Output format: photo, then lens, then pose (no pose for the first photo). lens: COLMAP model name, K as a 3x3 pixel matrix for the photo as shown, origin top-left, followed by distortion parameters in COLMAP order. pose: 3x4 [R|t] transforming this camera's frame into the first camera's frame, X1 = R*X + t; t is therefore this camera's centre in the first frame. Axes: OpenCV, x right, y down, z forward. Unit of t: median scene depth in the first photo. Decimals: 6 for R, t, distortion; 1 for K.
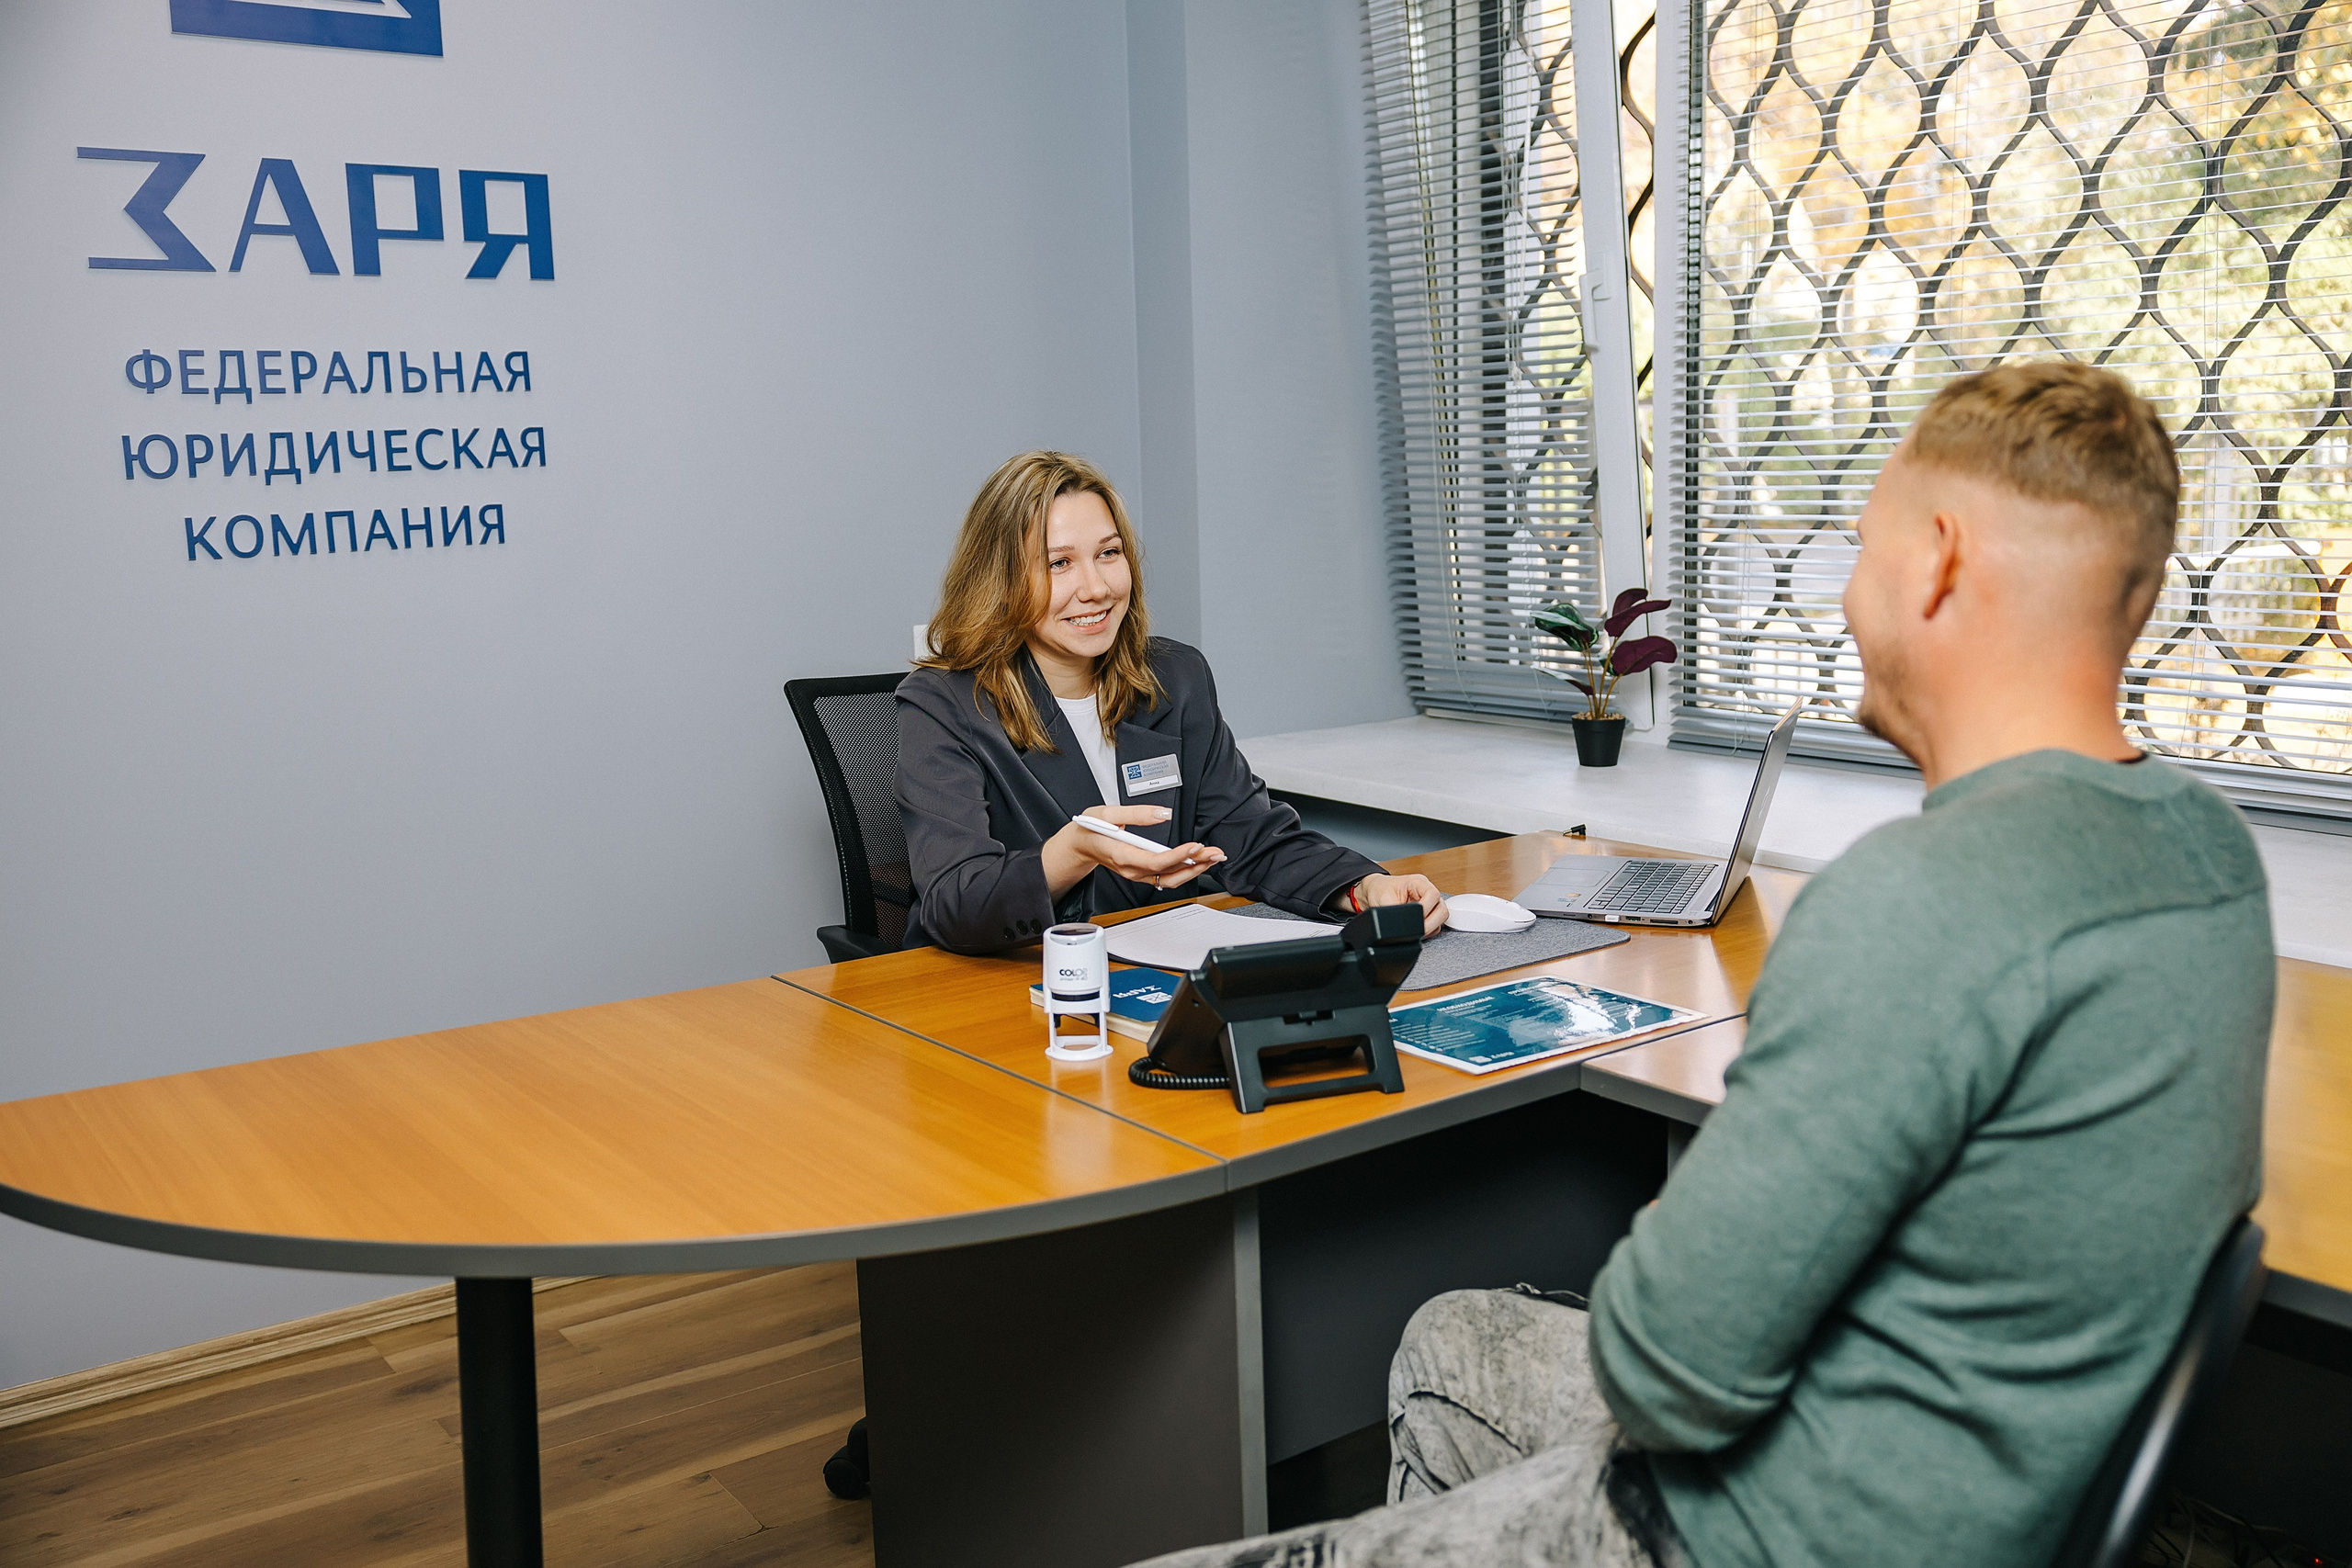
lens RADIAL K [[2077.2, 0, 1185.5], [0, 2077.2, 777.6], [0, 0, 1]] dist [-0.006631, 0.020749]
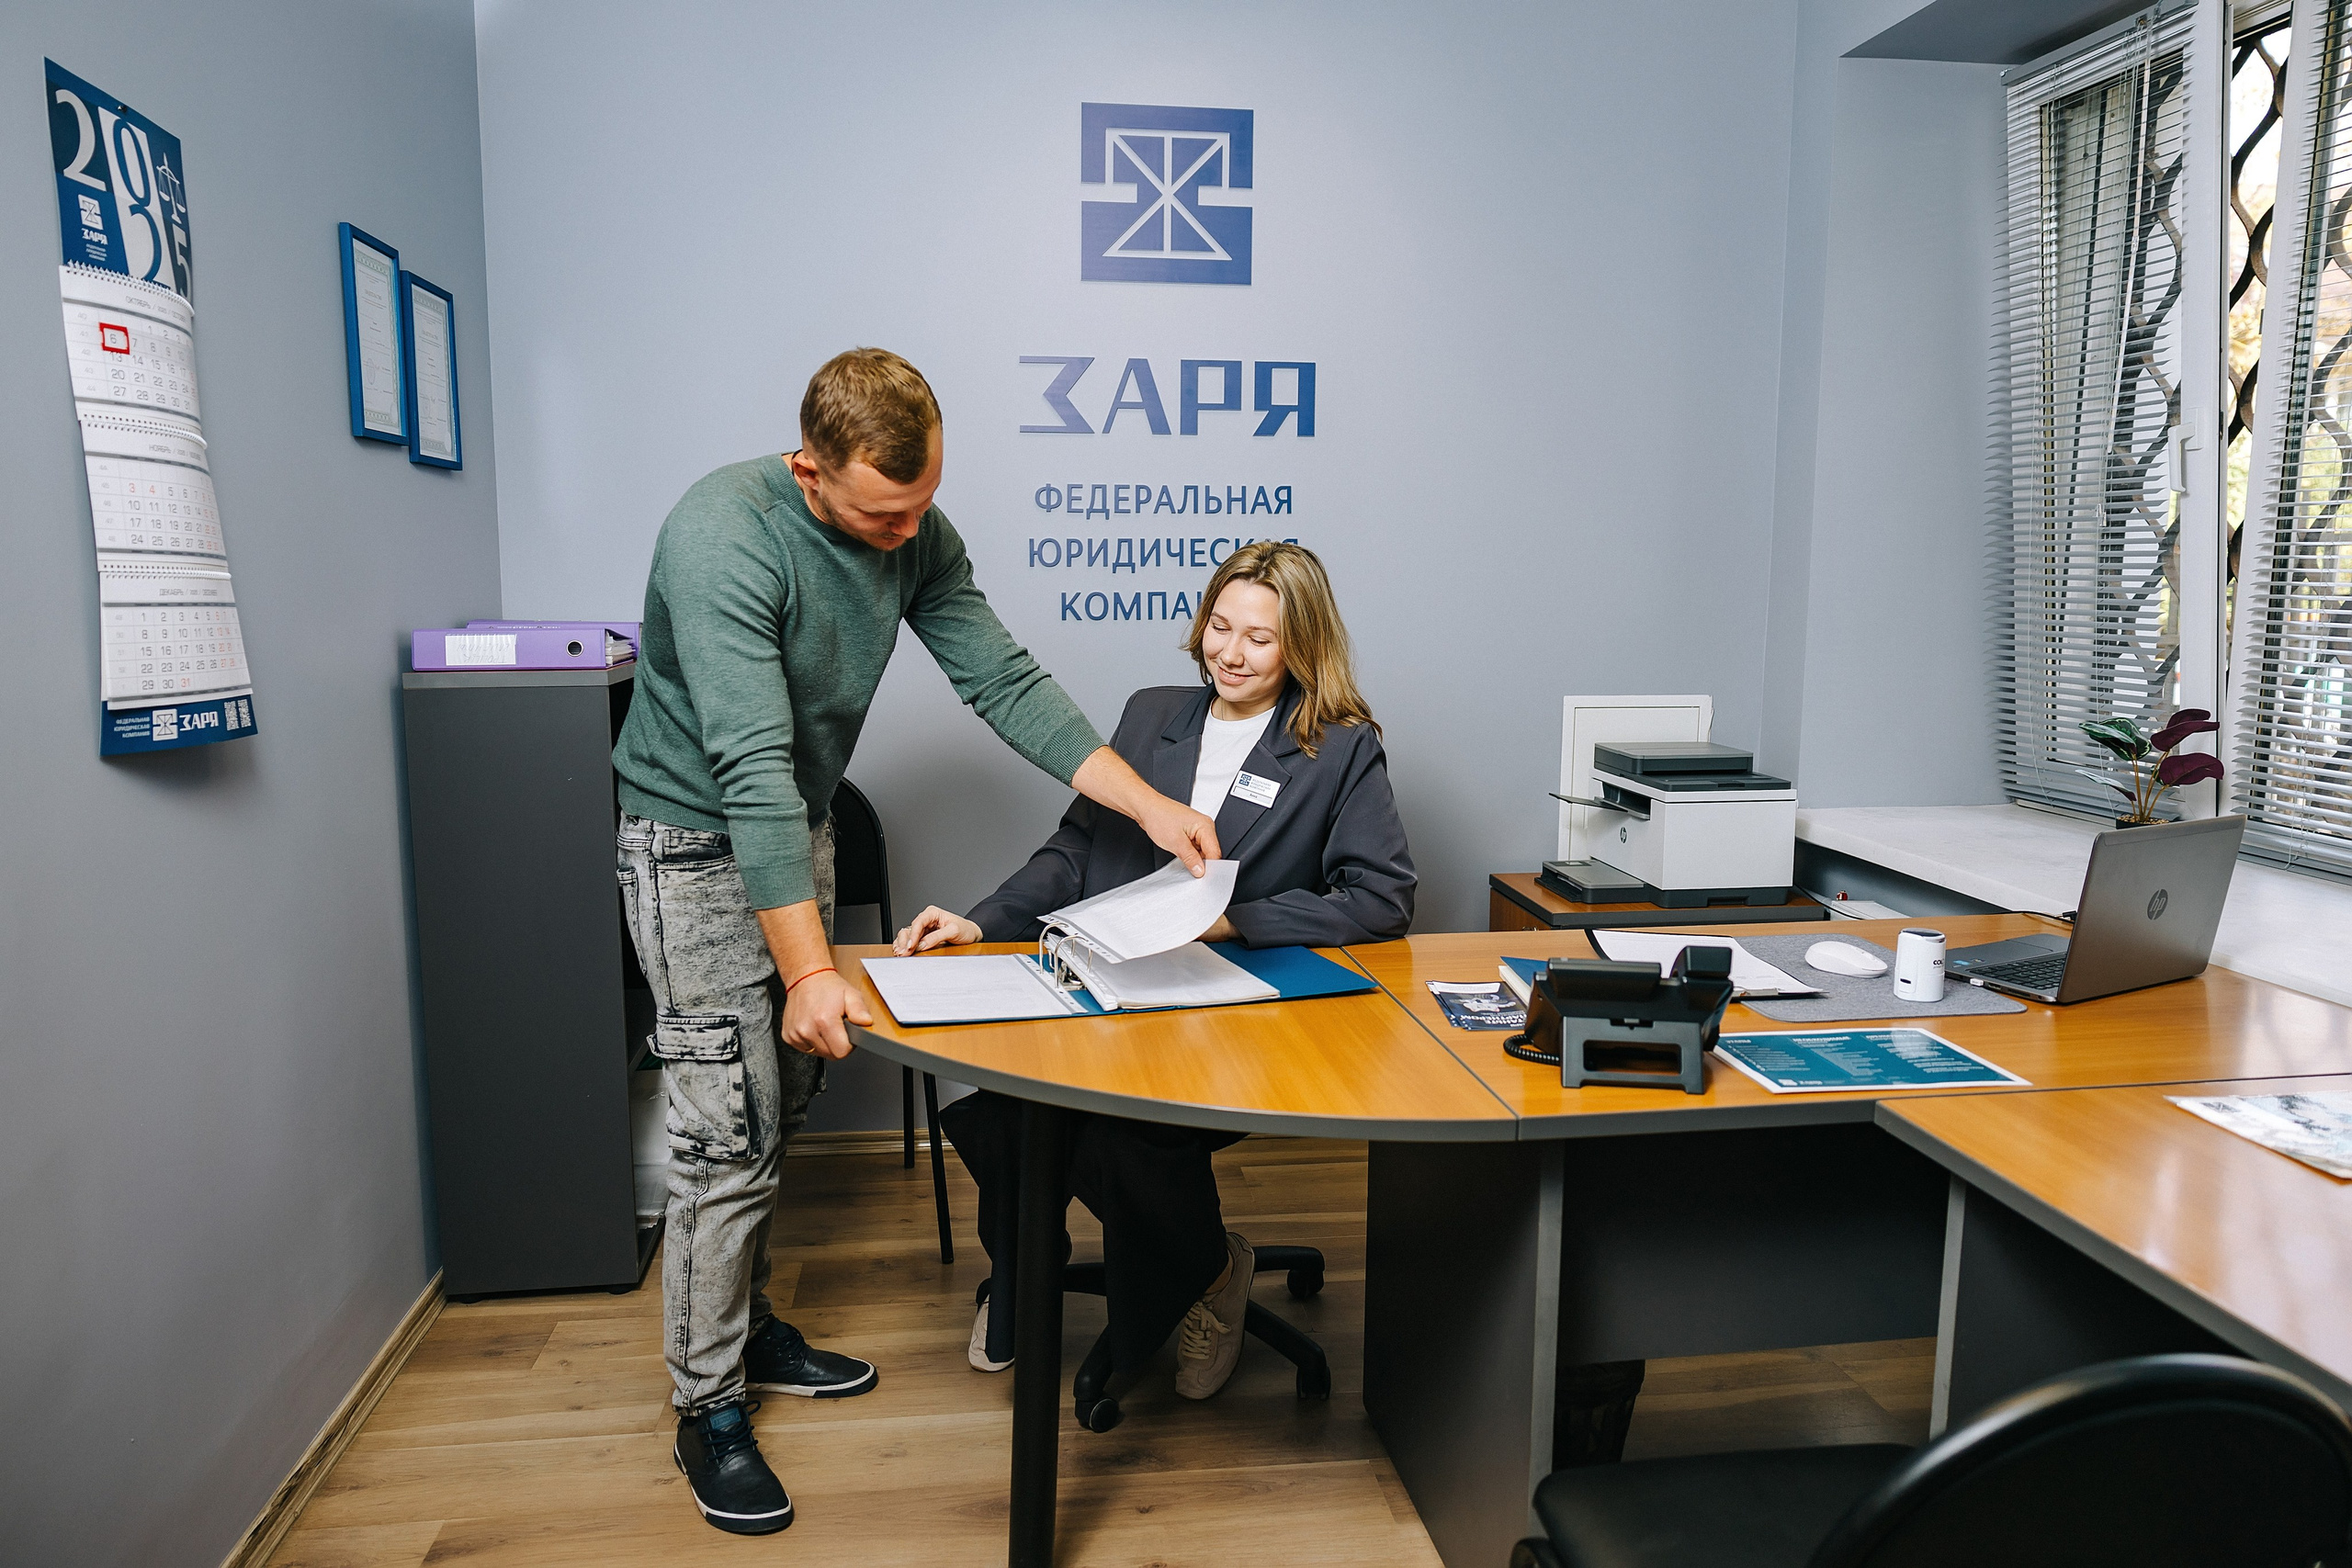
lens RADIAL K [[1587.6, 0, 1179.6], [0, 1587.6, 781.0], [0, 0, 1]] dist [-0.022484, 0.017786]
pose [[0.882710, 0.095526, -0.460106, 0.143728], [-0.100660, 0.994830, 0.013428, -0.010455], [0.459011, 0.034461, 0.887762, 0.001088]]
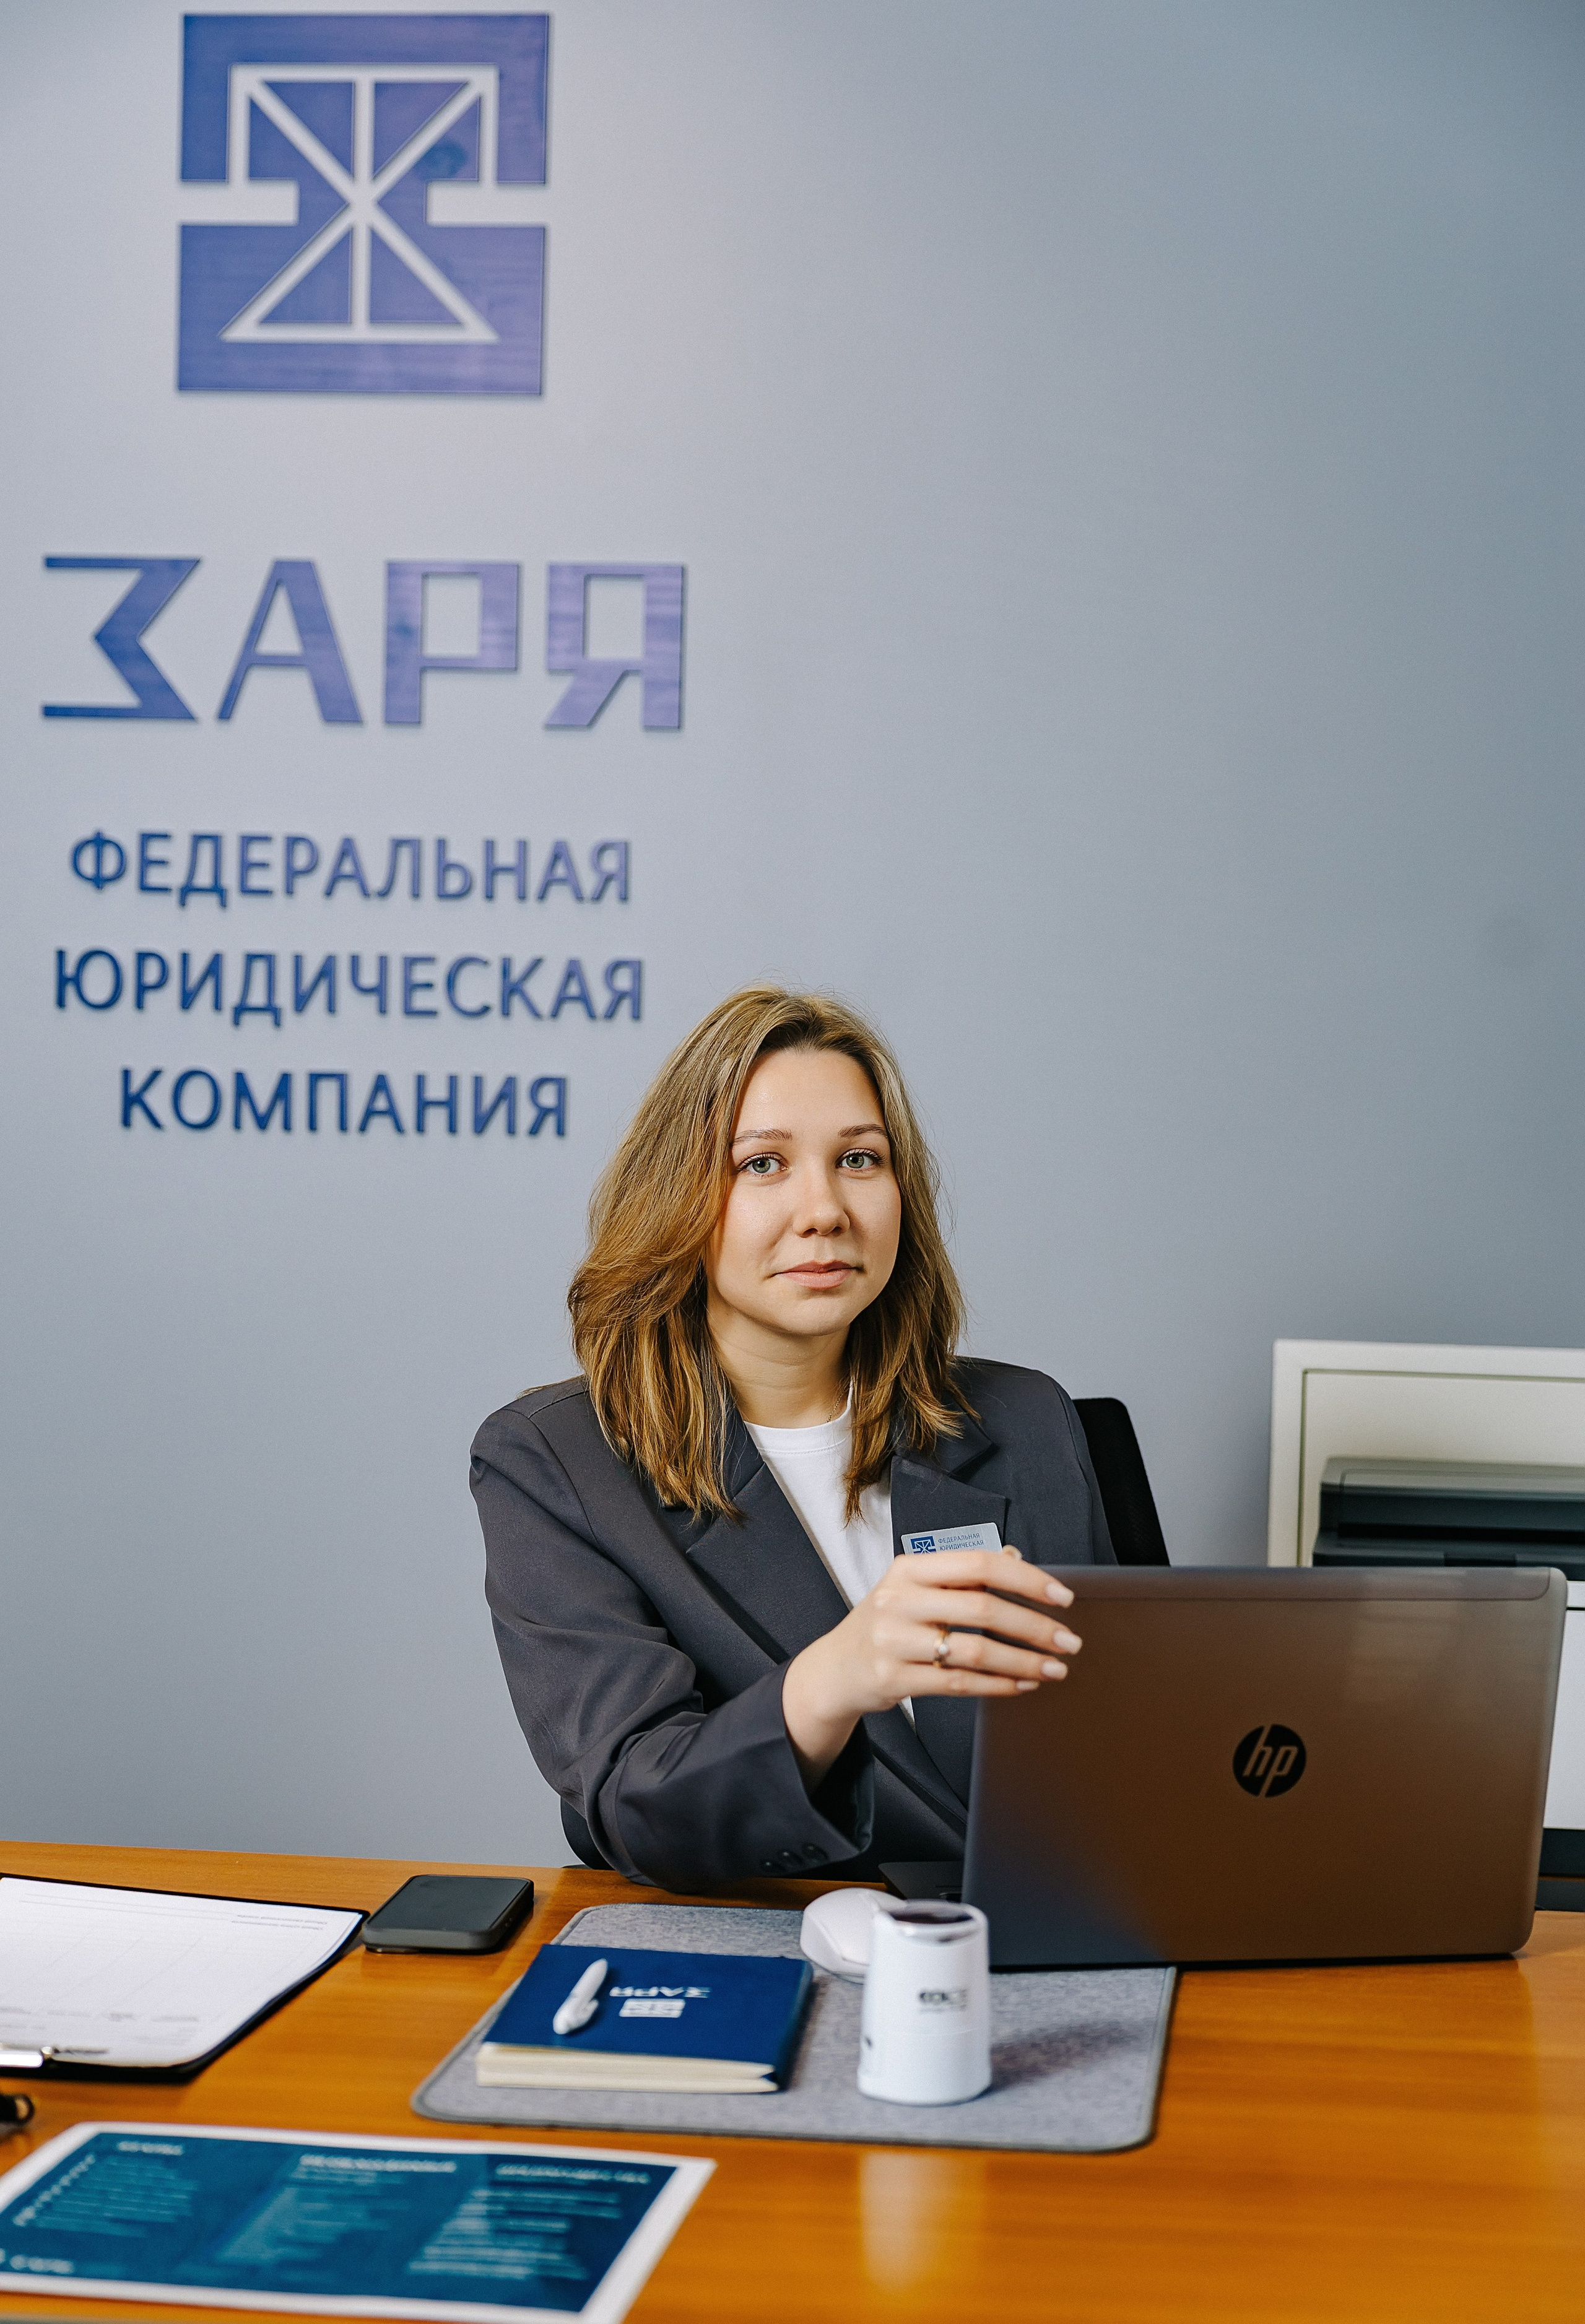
lens RADIAL K [[3219.8, 0, 920.9], [0, 3219.8, 1290.6], [0, 0, 1]] dist [0.049804, 0.000000]
pose [[0.744368, 0.077835, -0.663218, 0.431840], [-0.154574, 0.986293, -0.057736, -0.028227], [0.649633, 0.145493, 0.746196, 0.357881]]
